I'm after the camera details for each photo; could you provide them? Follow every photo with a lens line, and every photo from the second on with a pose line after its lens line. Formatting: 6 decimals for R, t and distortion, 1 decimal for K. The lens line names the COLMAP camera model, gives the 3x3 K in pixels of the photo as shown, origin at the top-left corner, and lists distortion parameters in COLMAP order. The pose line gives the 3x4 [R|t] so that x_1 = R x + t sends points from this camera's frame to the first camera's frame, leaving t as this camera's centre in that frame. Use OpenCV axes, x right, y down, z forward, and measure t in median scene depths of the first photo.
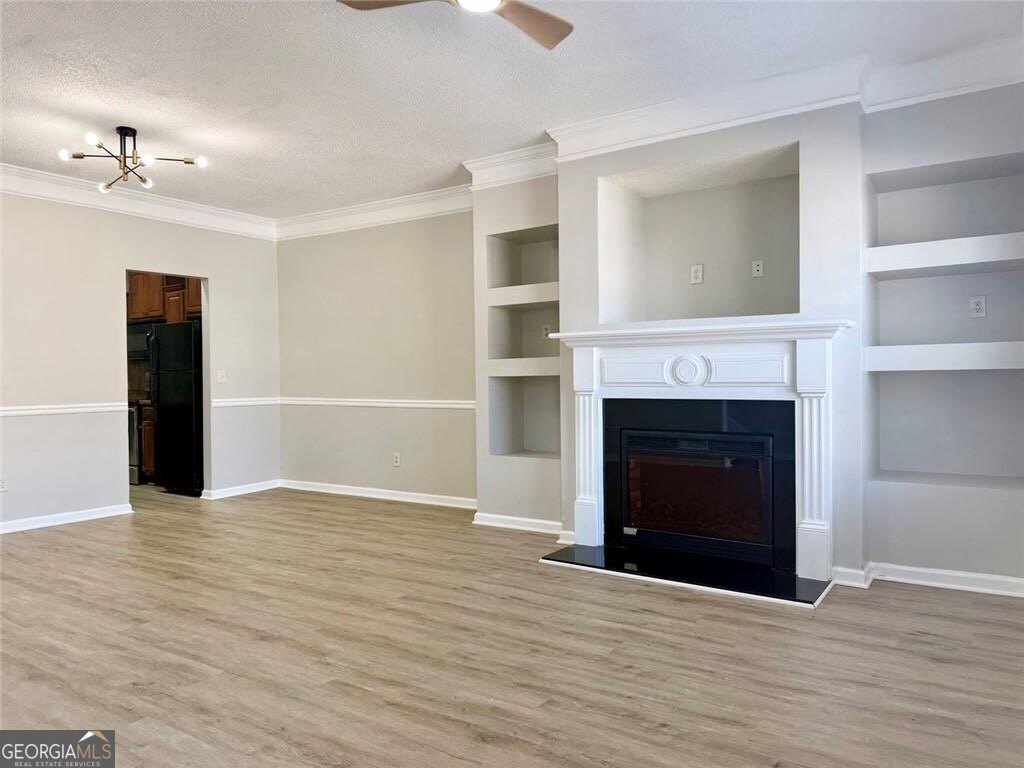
lens RADIAL K [[717.6, 0, 518.0], [0, 717.6, 388.5], [0, 0, 1]] dist [0.044104, -0.059269]
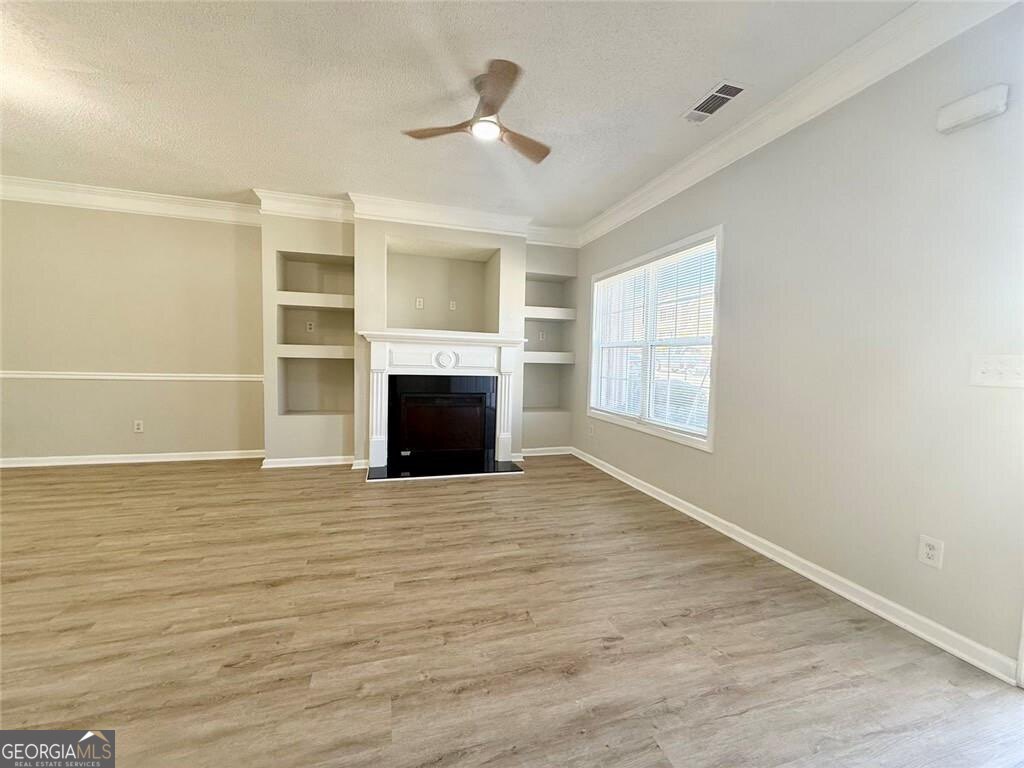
lens RADIAL K [[408.2, 0, 505.8], [0, 408.2, 384.0], [0, 0, 1]] dist [-0.000508, 0.000645]
pose [[0.633695, -0.015934, 0.773419, -0.461854], [-0.019912, 0.999121, 0.036899, -0.004247], [-0.773327, -0.038783, 0.632820, 0.235526]]
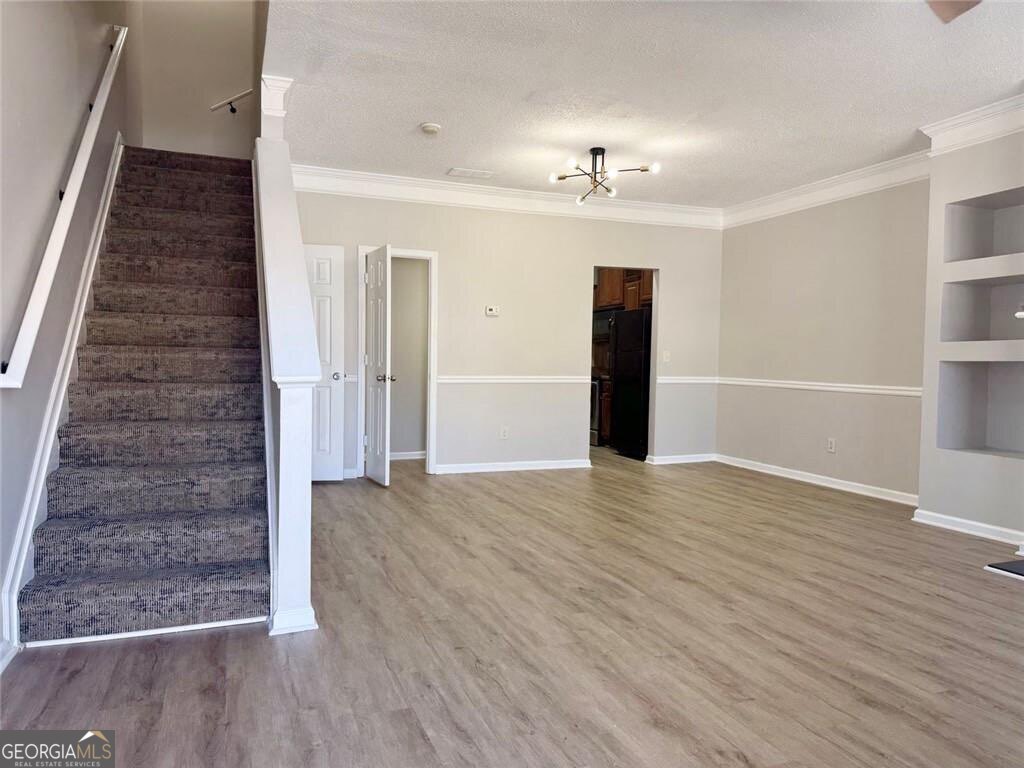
lens RADIAL K [[717.6, 0, 507.8], [0, 717.6, 393.7], [0, 0, 1]] dist [0.044104, -0.059269]
pose [[0.812391, 0.049125, -0.581041, 0.062268], [-0.032903, 0.998719, 0.038435, 0.008947], [0.582185, -0.012106, 0.812967, -0.078774]]
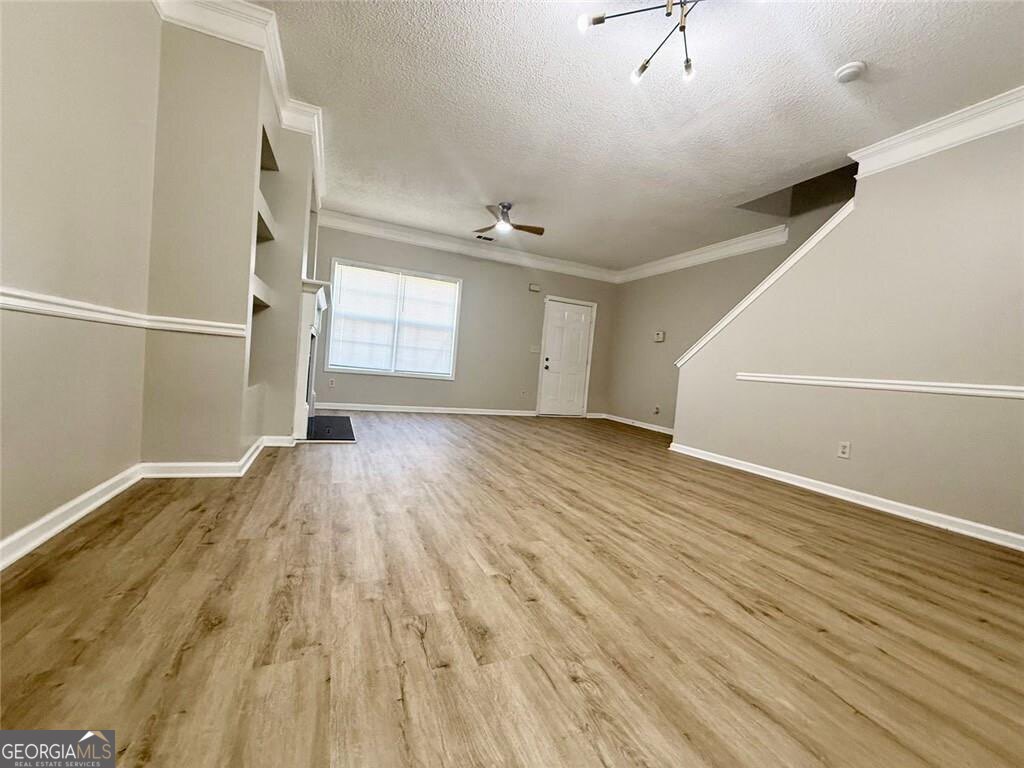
lens RADIAL K [[408.2, 0, 507.2], [0, 408.2, 383.3], [0, 0, 1]] dist [-0.000508, 0.000645]
pose [[-0.834730, -0.074697, 0.545570, -0.714584], [-0.060023, 0.997196, 0.044696, 0.061033], [-0.547379, 0.004562, -0.836873, 1.581166]]
